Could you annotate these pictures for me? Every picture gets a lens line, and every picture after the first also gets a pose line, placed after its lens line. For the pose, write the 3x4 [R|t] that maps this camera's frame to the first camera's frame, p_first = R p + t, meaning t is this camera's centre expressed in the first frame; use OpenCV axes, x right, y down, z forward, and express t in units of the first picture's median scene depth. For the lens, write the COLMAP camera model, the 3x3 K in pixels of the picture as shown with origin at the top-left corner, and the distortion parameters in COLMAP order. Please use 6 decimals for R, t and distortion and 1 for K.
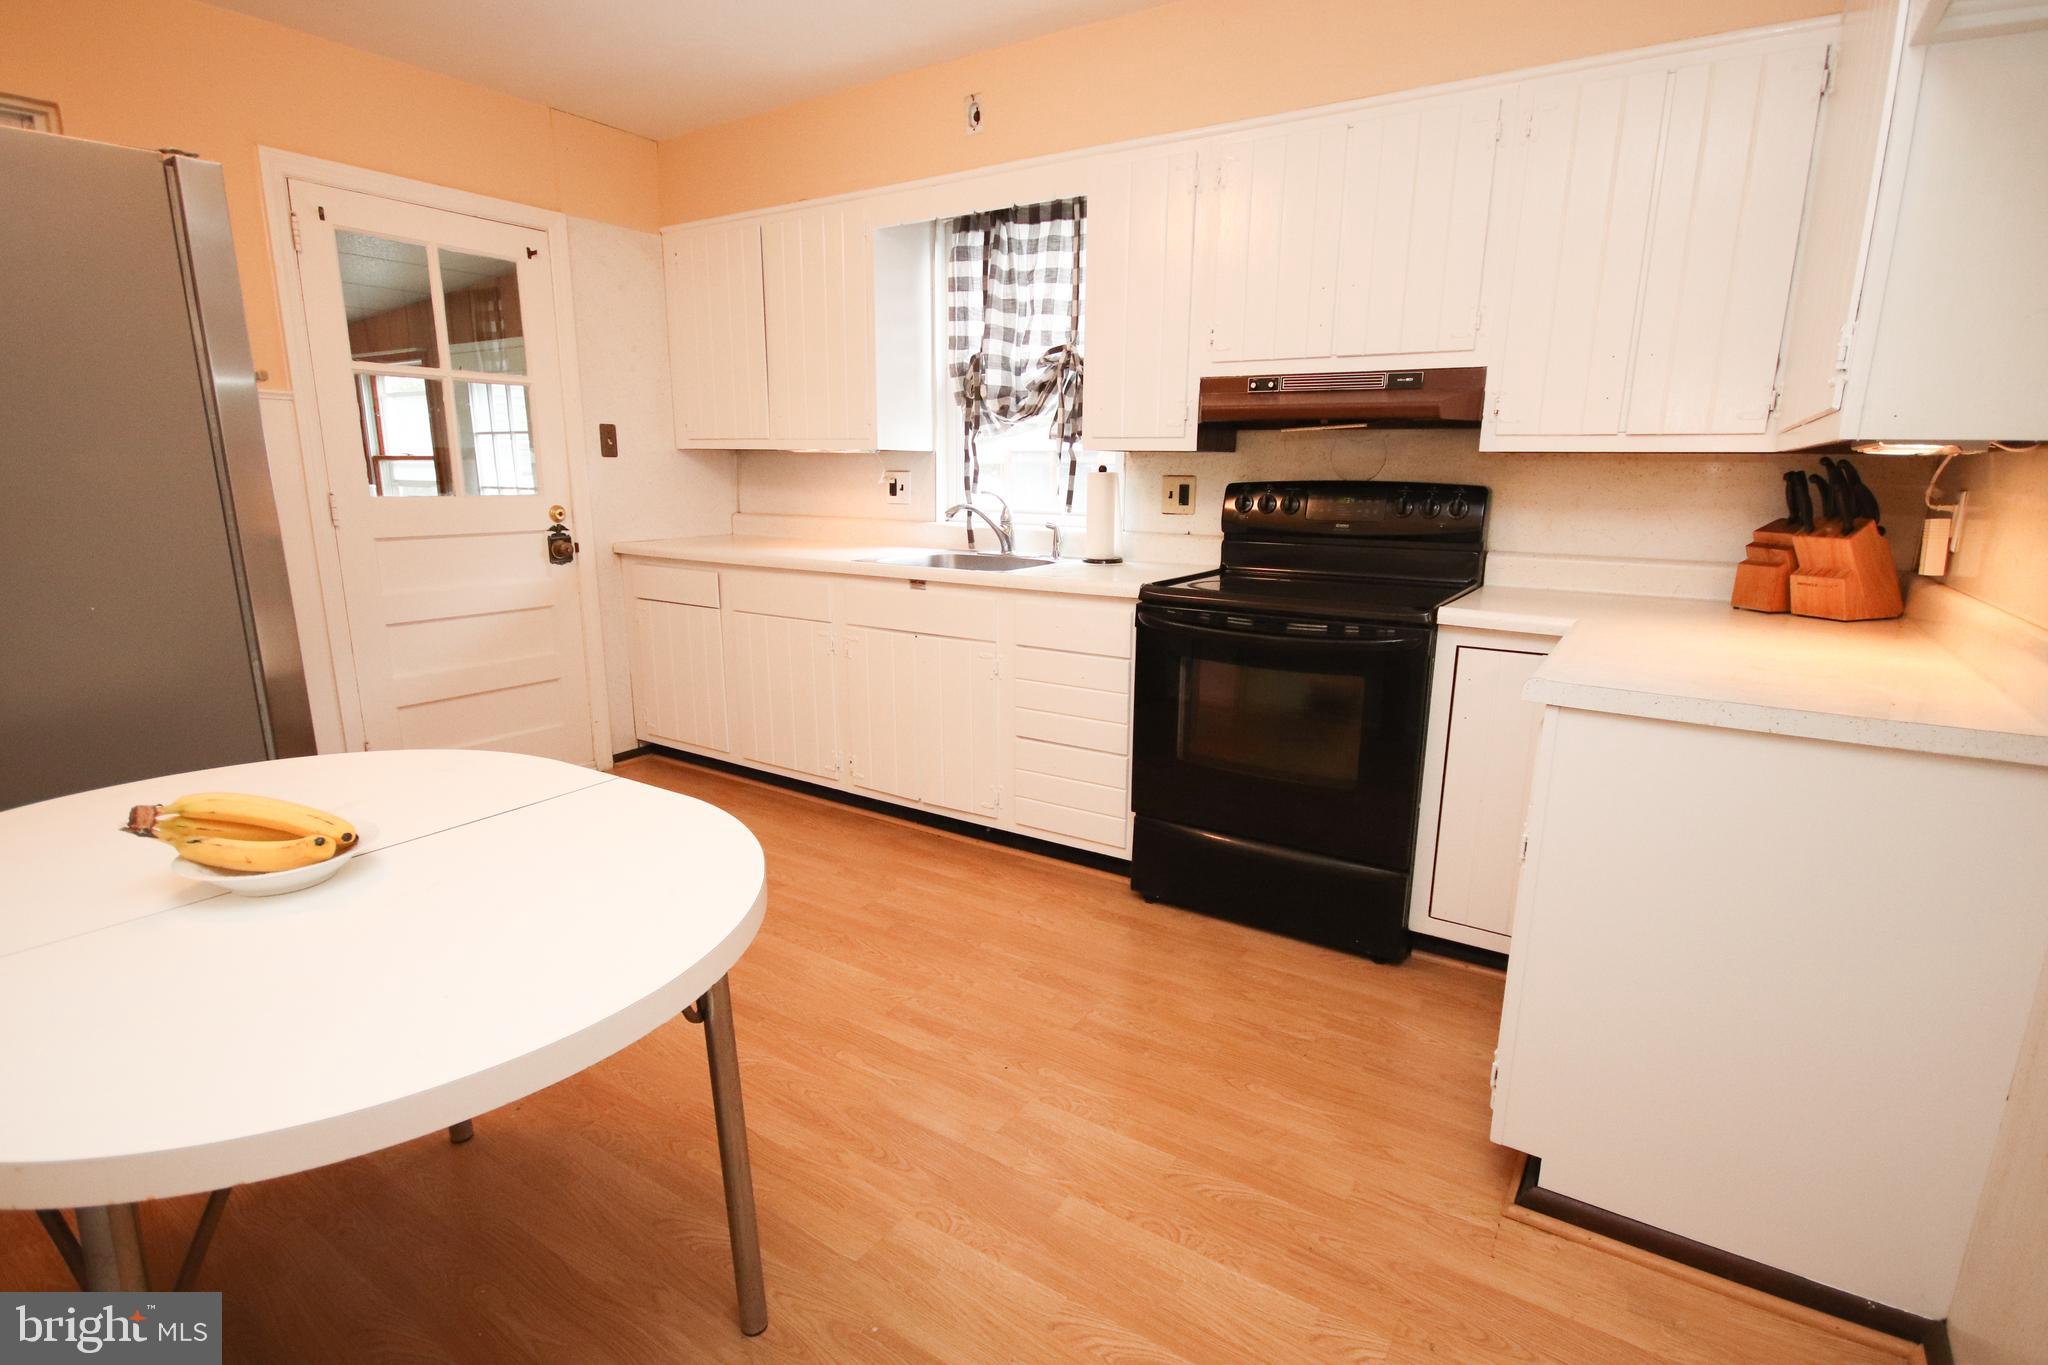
lens RADIAL K [[945.1, 0, 1027.6], [0, 945.1, 678.1], [0, 0, 1]] dist [-0.011855, 0.013748]
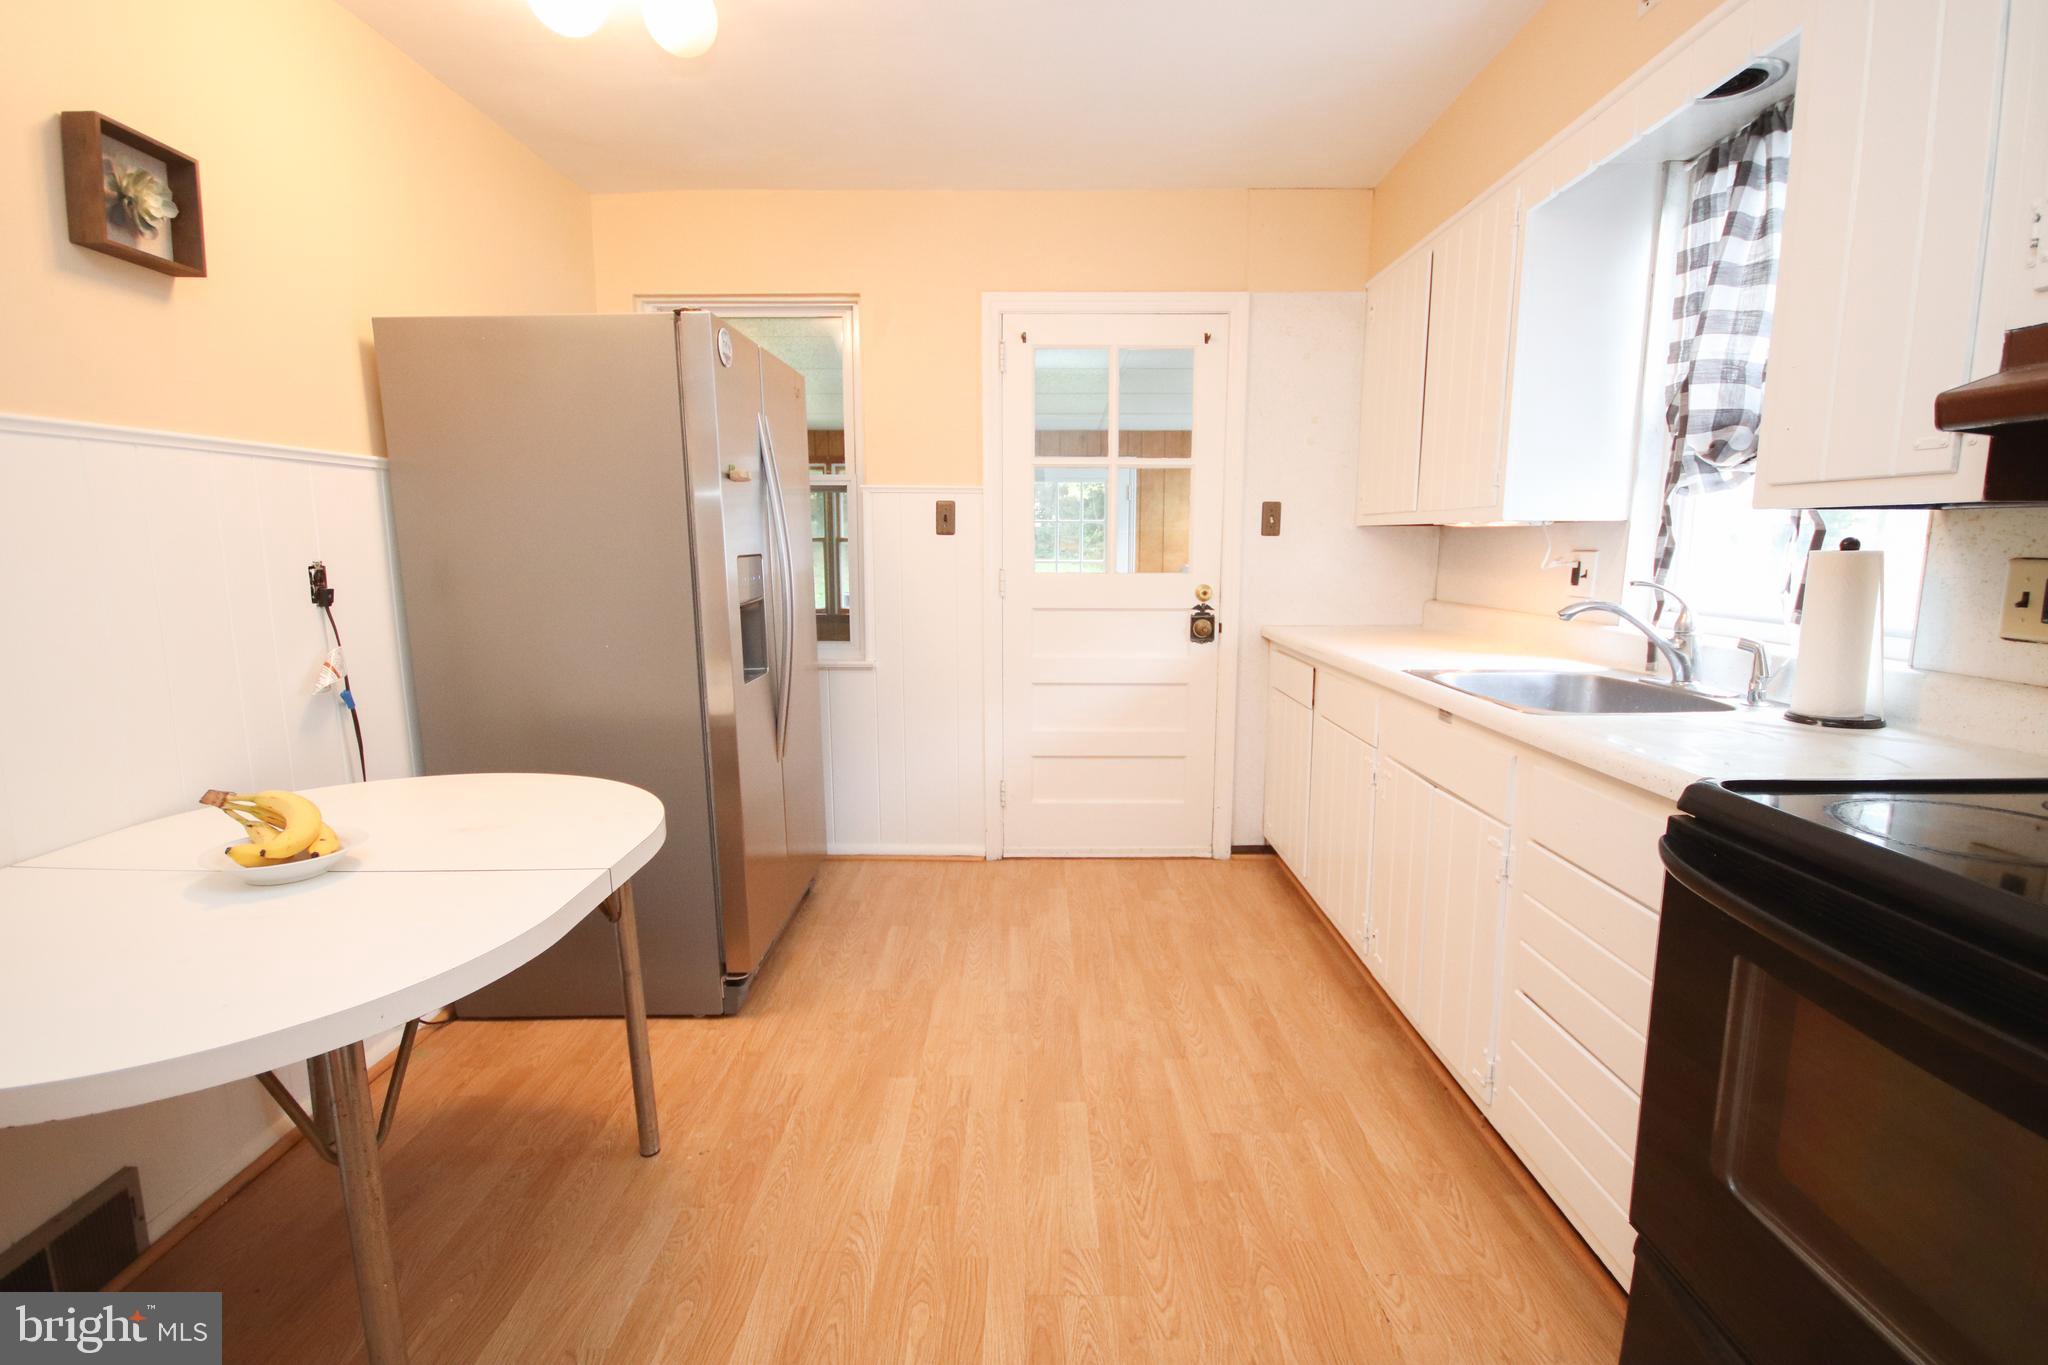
lens RADIAL K [[930.9, 0, 1072.1], [0, 930.9, 687.7], [0, 0, 1]] dist [0.021013, -0.012934]
pose [[0.567191, 0.118829, -0.814968, 0.245303], [-0.177498, 0.983919, 0.019931, -0.073647], [0.804232, 0.133350, 0.579163, 0.344633]]
